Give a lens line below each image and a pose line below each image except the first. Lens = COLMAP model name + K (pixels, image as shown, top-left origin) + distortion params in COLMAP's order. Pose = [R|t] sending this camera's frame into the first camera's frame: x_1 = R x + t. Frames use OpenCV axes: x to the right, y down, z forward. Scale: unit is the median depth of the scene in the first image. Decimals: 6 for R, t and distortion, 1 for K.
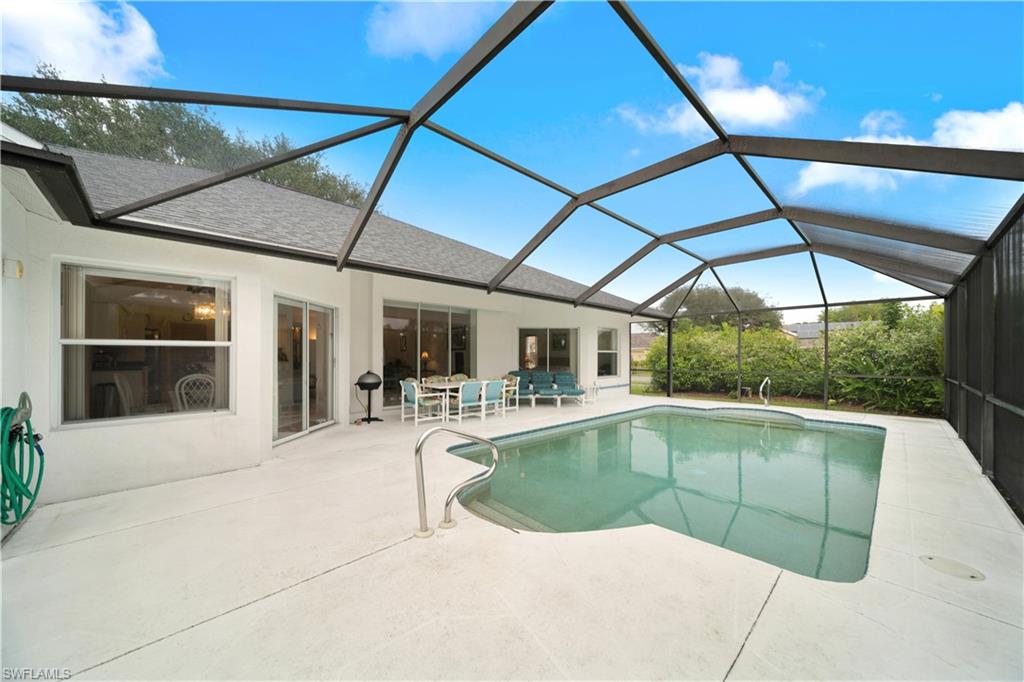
lens RADIAL K [[380.3, 0, 516.4], [0, 380.3, 347.5], [0, 0, 1]] dist [0.000143, -0.000039]
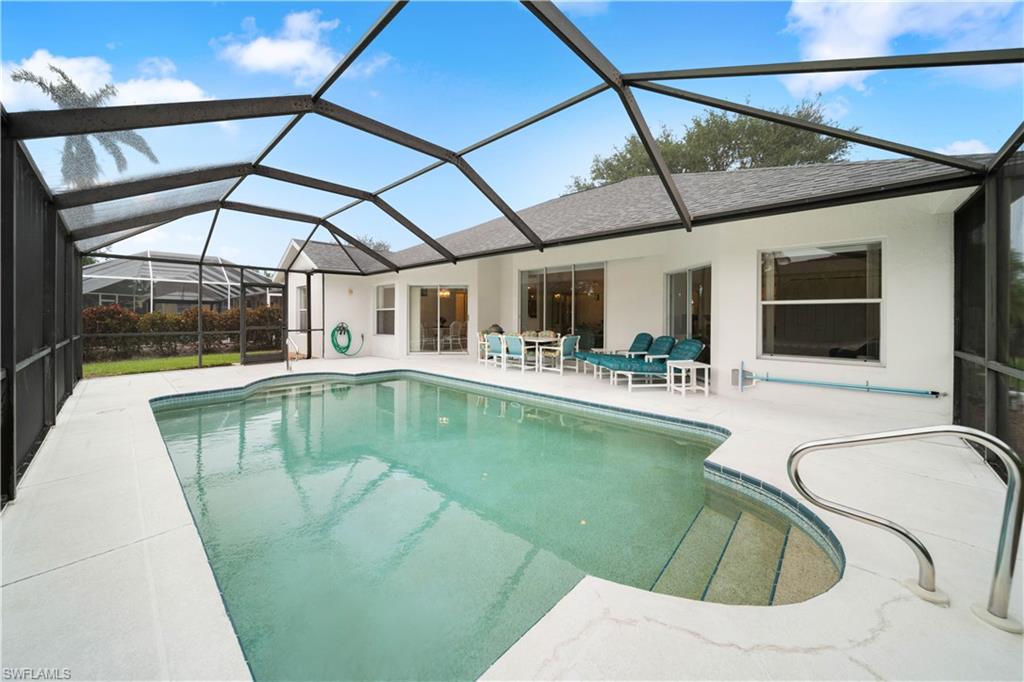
lens RADIAL K [[368.5, 0, 514.7], [0, 368.5, 313.7], [0, 0, 1]] dist [-0.003002, -0.000289]
pose [[0.074730, -0.000189, -0.997204, 0.886085], [0.021011, 0.999778, 0.001385, 0.019707], [0.996982, -0.021055, 0.074718, 0.840896]]
